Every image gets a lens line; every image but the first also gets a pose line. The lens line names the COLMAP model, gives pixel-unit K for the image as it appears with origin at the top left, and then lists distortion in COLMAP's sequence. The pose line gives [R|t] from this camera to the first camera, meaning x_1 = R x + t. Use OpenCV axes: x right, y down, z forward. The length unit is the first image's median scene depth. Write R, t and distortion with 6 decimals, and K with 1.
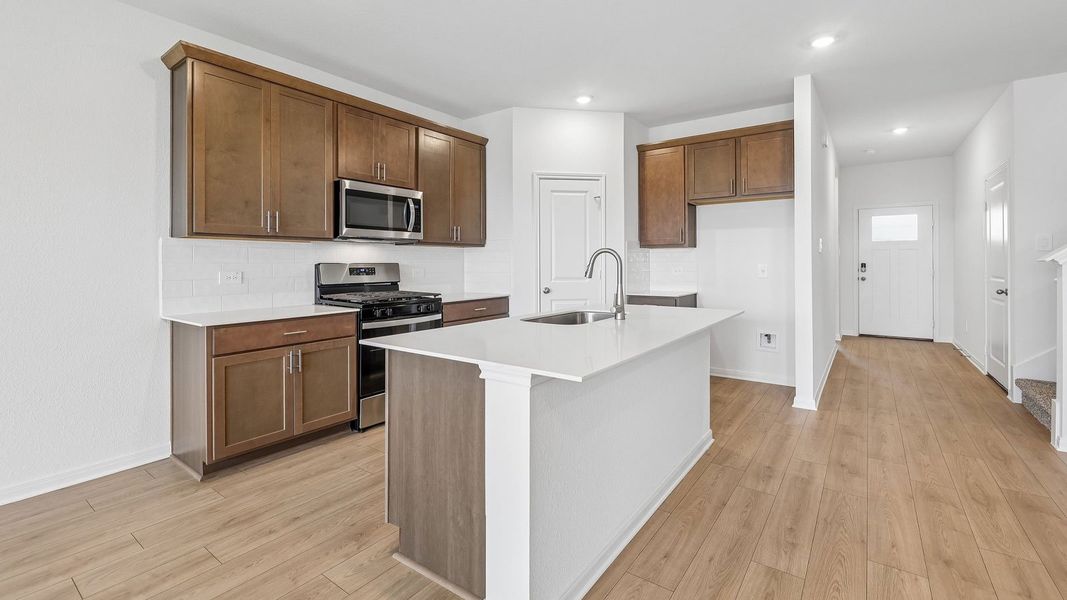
lens RADIAL K [[459.3, 0, 533.5], [0, 459.3, 259.6], [0, 0, 1]] dist [0.001961, 0.000339]
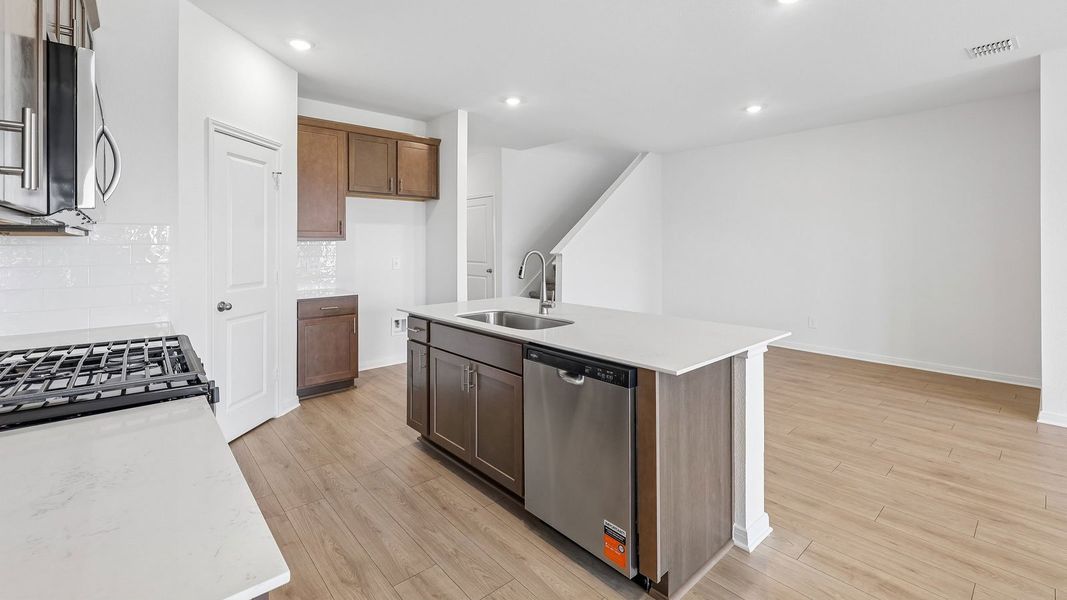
lens RADIAL K [[453.1, 0, 533.9], [0, 453.1, 241.6], [0, 0, 1]] dist [0.000770, -0.000099]
pose [[0.213734, 0.010001, 0.976841, -0.535905], [-0.006710, 0.999939, -0.008769, -0.021697], [-0.976869, -0.004680, 0.213788, 0.469460]]
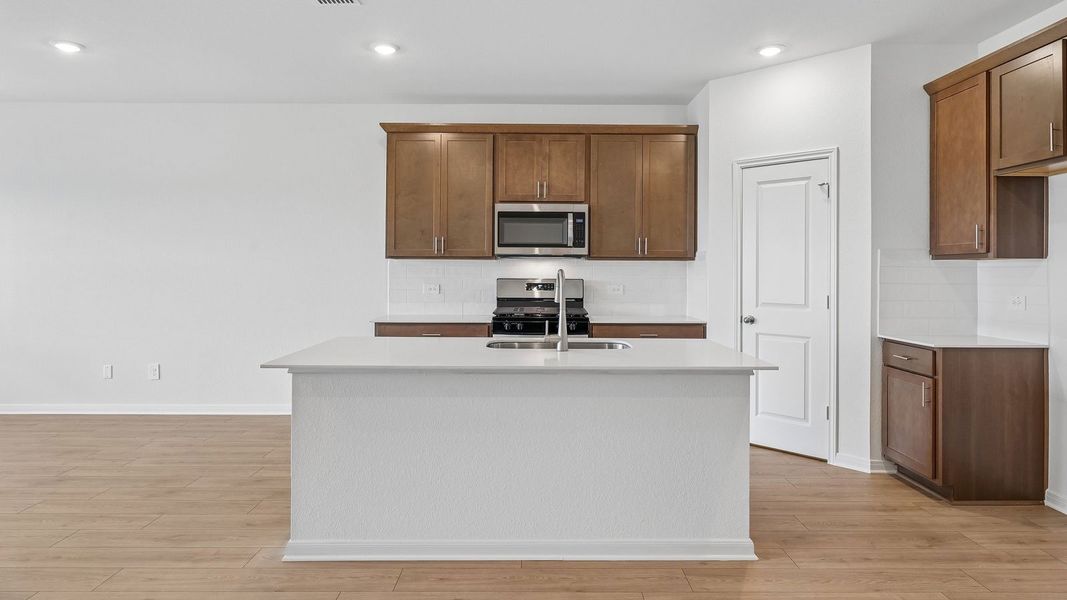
lens RADIAL K [[609.0, 0, 536.2], [0, 609.0, 267.3], [0, 0, 1]] dist [-0.000443, -0.000664]
pose [[0.594337, 0.004069, -0.804206, 0.650257], [-0.002041, 0.999992, 0.003551, -0.020590], [0.804213, -0.000470, 0.594341, 0.161359]]
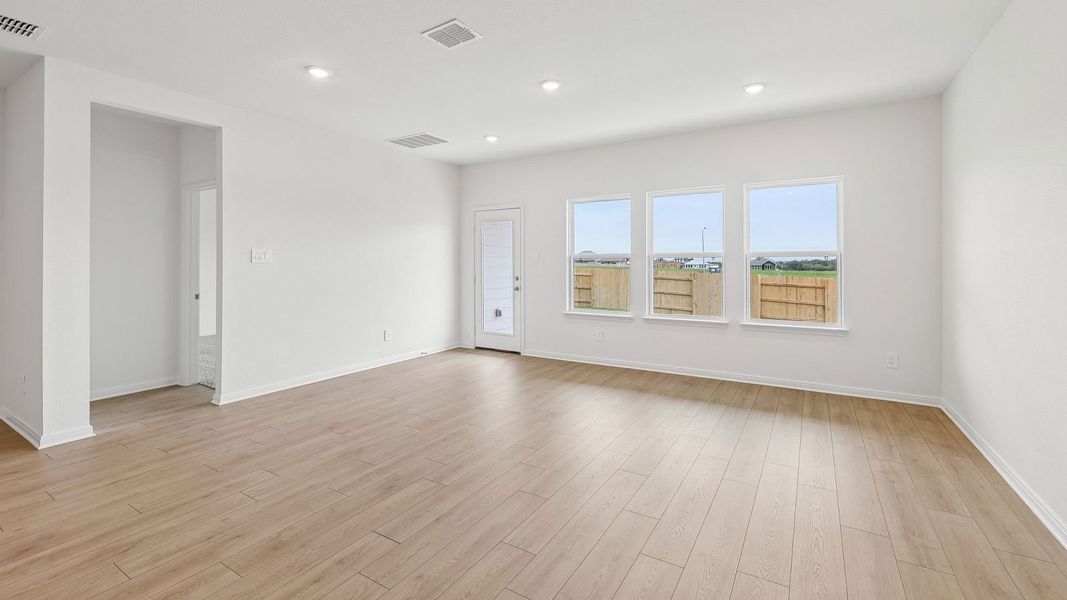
lens RADIAL K [[455.0, 0, 537.2], [0, 455.0, 255.2], [0, 0, 1]] dist [0.002091, 0.000243]
pose [[-0.996605, 0.005631, -0.082139, -0.317993], [0.007383, 0.999751, -0.021036, -0.012353], [0.082000, -0.021571, -0.996399, 0.586057]]
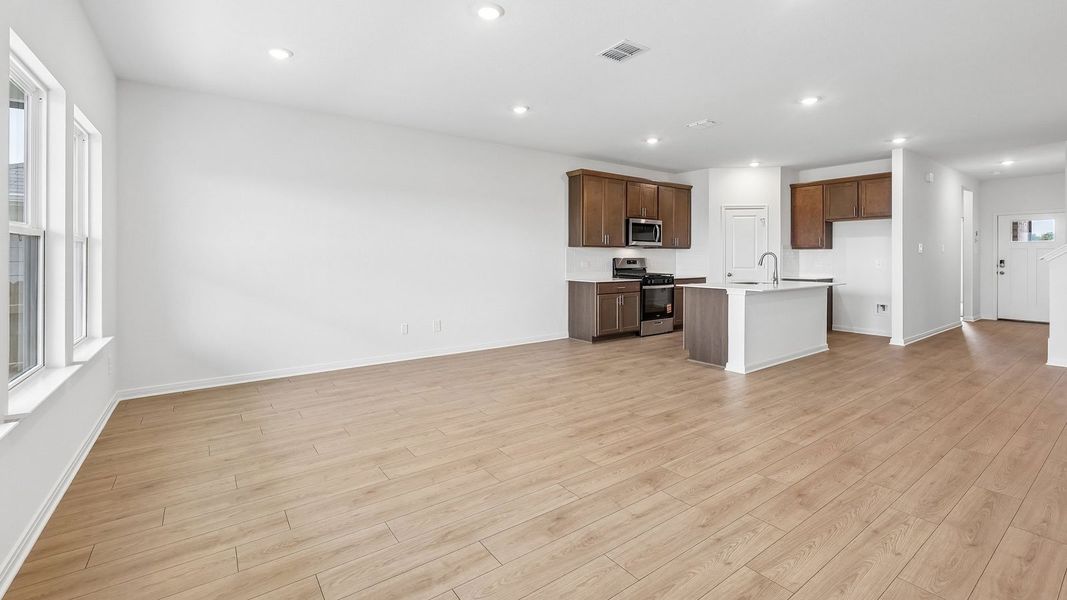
lens RADIAL K [[455.0, 0, 537.2], [0, 455.0, 255.2], [0, 0, 1]] dist [0.002091, 0.000243]
pose [[0.953124, 0.004504, -0.302548, -0.150620], [-0.003518, 0.999987, 0.003803, -0.008999], [0.302561, -0.002560, 0.953127, -0.884294]]
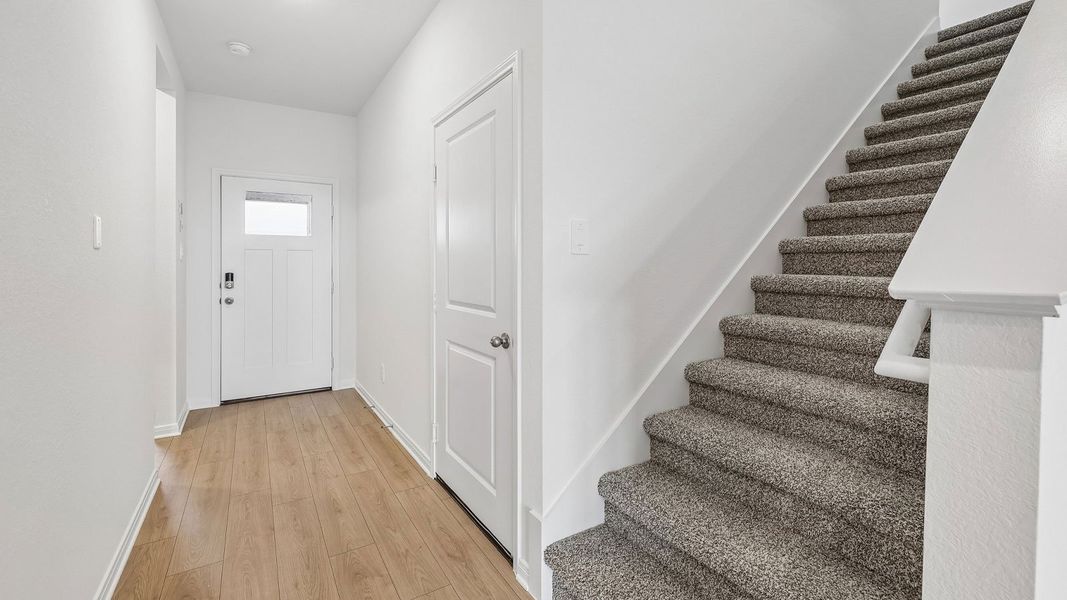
lens RADIAL K [[451.8, 0, 537.4], [0, 451.8, 271.6], [0, 0, 1]] dist [-0.000259, 0.000025]
pose [[0.364829, -0.007352, 0.931045, 0.582867], [-0.008657, 0.999899, 0.011288, -0.006037], [-0.931034, -0.012179, 0.364729, 0.766853]]
